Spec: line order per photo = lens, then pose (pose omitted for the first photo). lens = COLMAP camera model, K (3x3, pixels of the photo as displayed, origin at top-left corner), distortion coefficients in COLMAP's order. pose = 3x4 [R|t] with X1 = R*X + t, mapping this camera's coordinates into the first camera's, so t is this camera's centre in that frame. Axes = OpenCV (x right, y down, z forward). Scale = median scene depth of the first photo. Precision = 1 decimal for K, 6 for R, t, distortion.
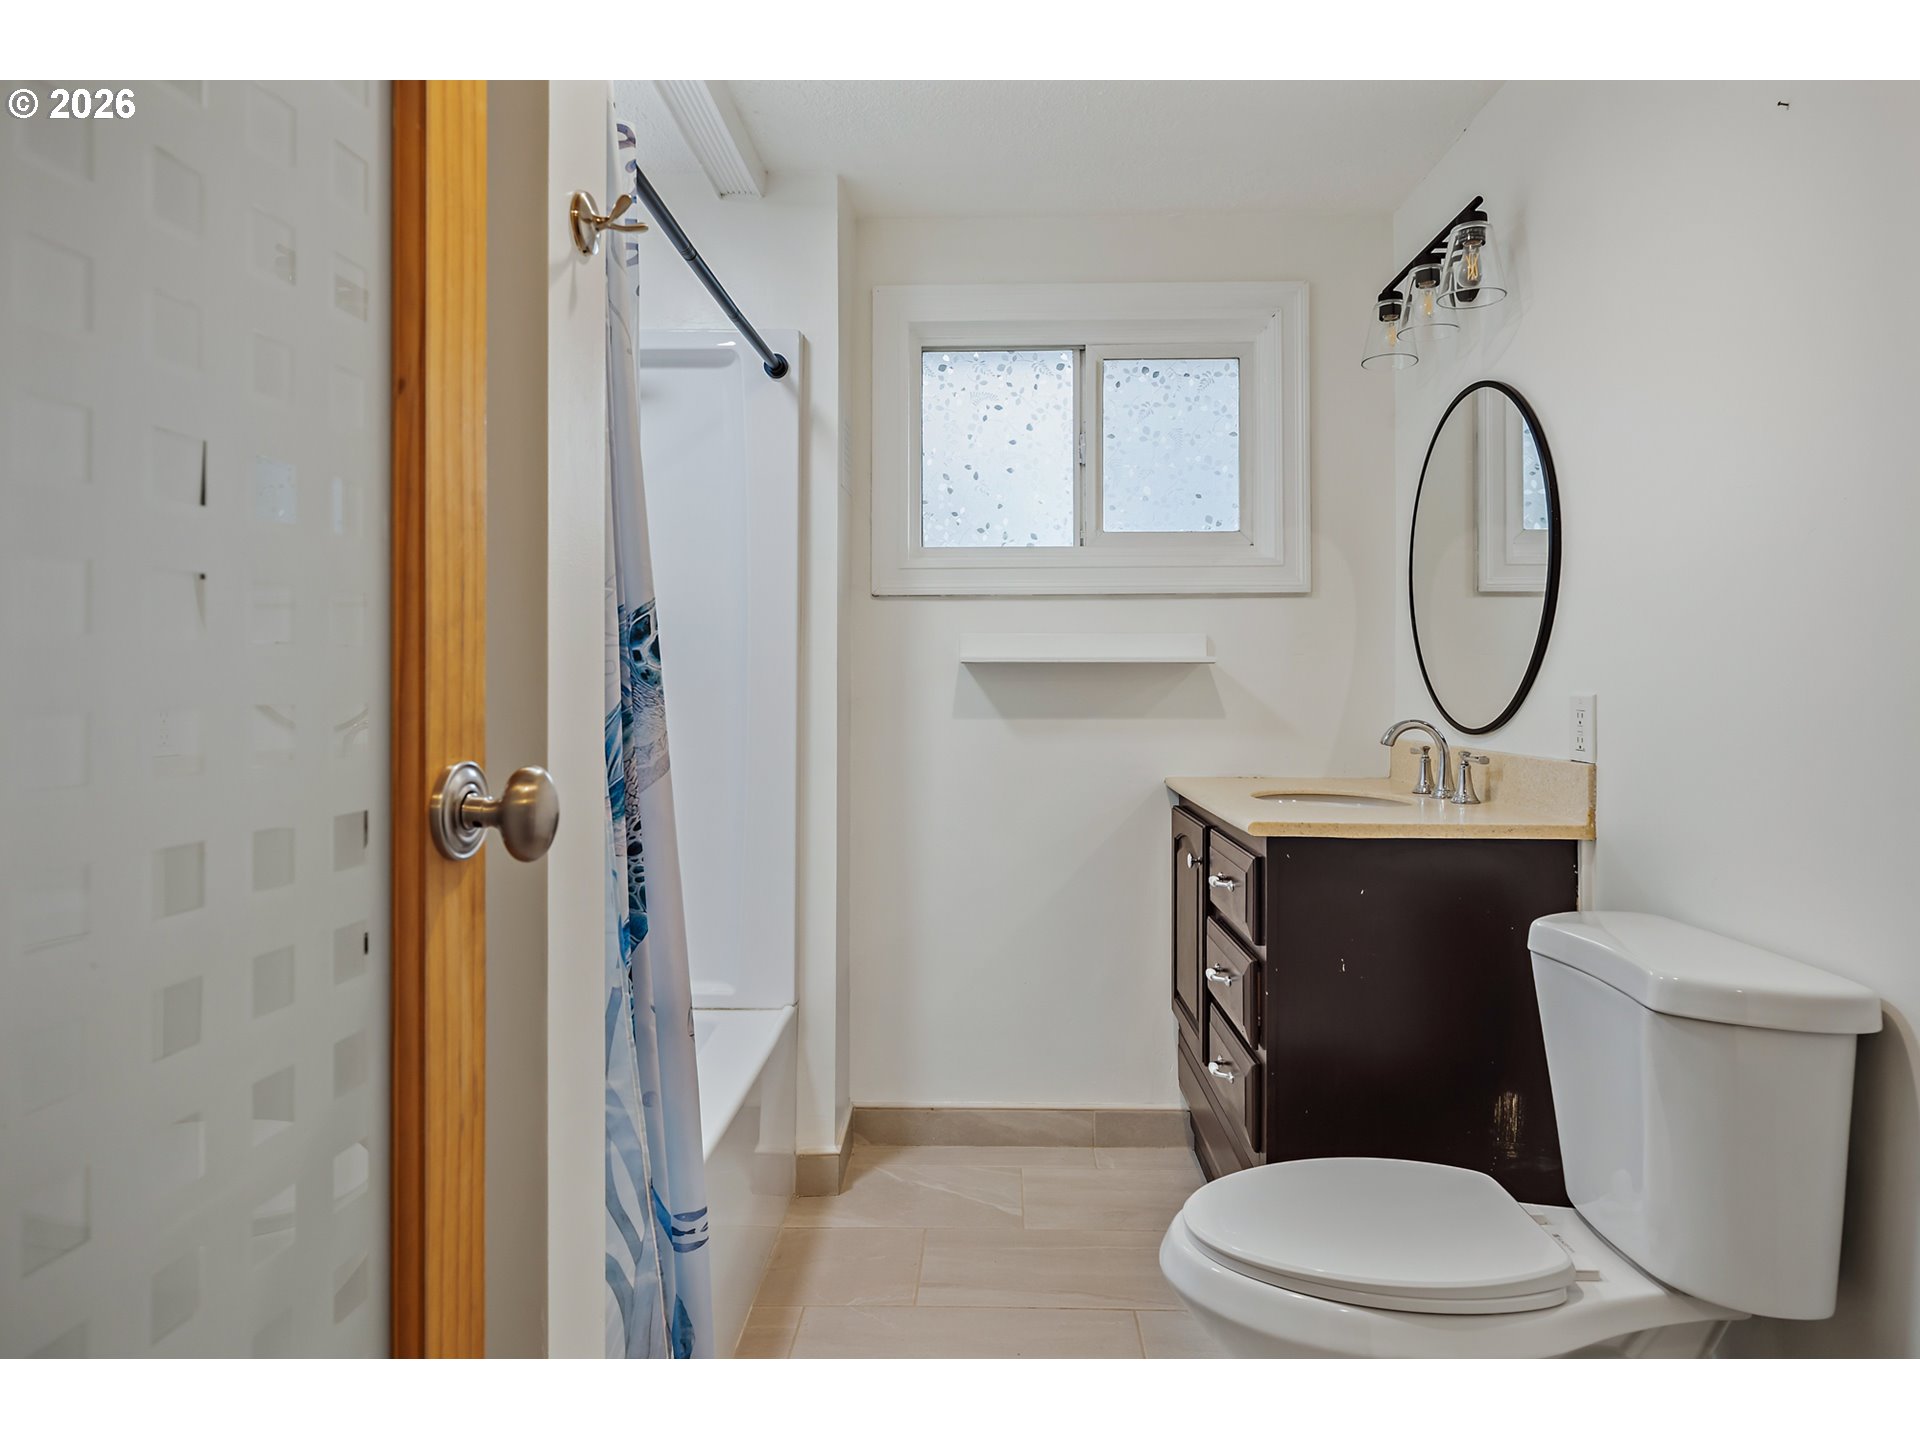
lens RADIAL K [[821.6, 0, 959.9], [0, 821.6, 693.4], [0, 0, 1]] dist [-0.000260, -0.000476]
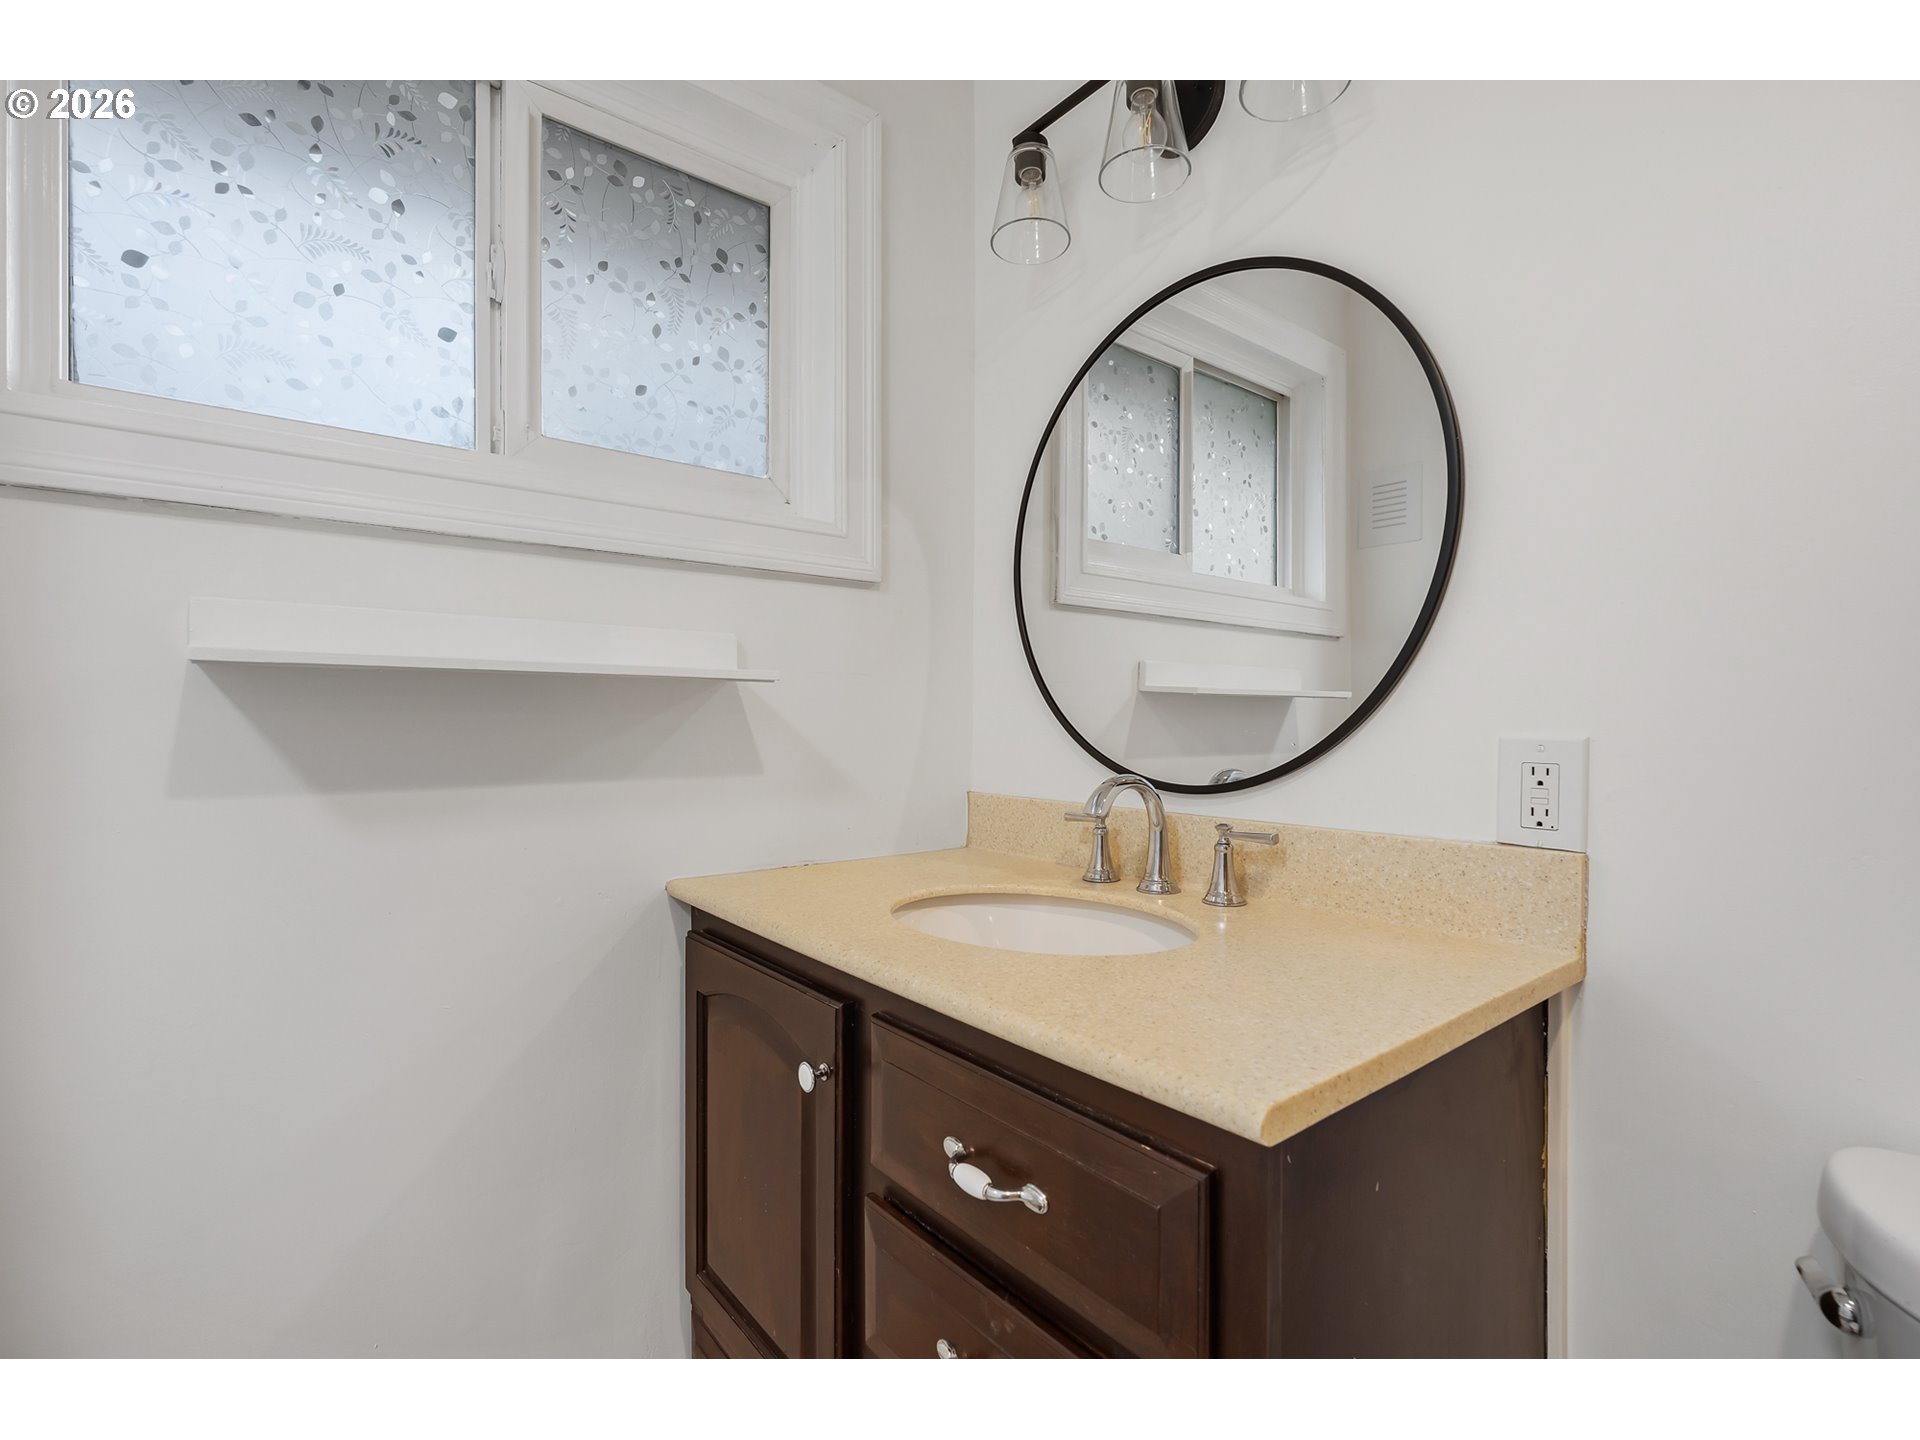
lens RADIAL K [[899.8, 0, 960.0], [0, 899.8, 720.0], [0, 0, 1]] dist [0.018926, -0.000180]
pose [[0.765991, 0.002579, 0.642846, 0.002488], [0.003506, 0.999960, -0.008189, -0.003538], [-0.642842, 0.008526, 0.765951, 0.395110]]
